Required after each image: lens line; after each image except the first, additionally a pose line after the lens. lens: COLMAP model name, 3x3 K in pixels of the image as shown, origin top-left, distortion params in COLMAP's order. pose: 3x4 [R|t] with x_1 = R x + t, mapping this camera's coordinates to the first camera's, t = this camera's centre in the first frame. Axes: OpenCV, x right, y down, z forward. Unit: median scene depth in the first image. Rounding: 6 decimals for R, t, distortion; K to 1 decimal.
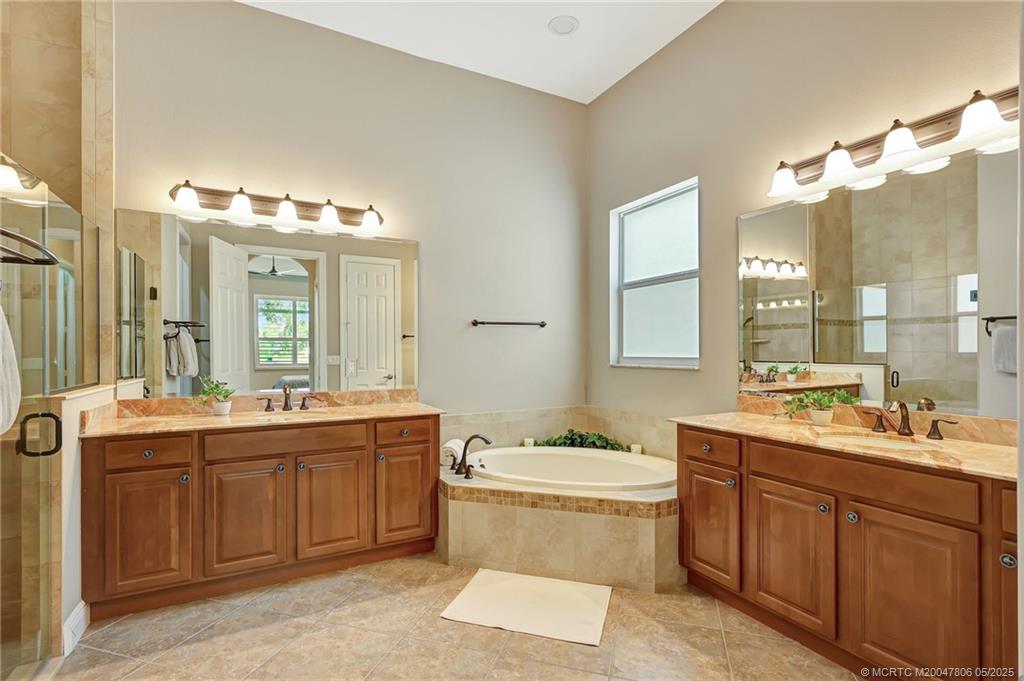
lens RADIAL K [[479.8, 0, 514.9], [0, 479.8, 347.3], [0, 0, 1]] dist [-0.002466, -0.003784]
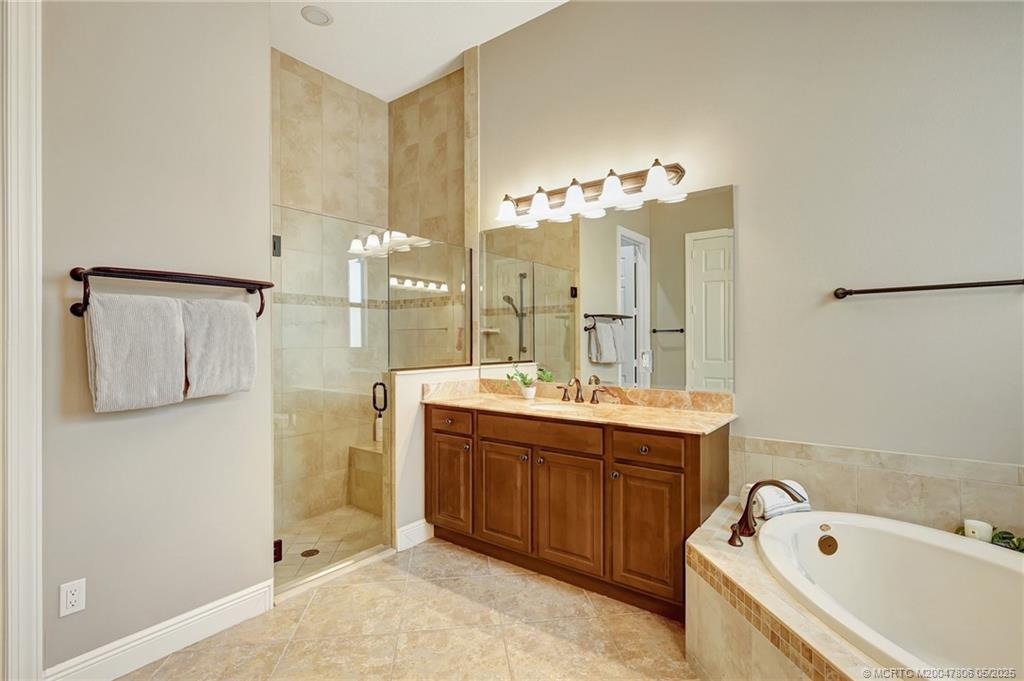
lens RADIAL K [[479.8, 0, 512.2], [0, 479.8, 340.6], [0, 0, 1]] dist [-0.002466, -0.003784]
pose [[0.410213, 0.000940, -0.911989, 0.378514], [0.007264, 0.999964, 0.004299, 0.001714], [0.911961, -0.008388, 0.410192, 0.513831]]
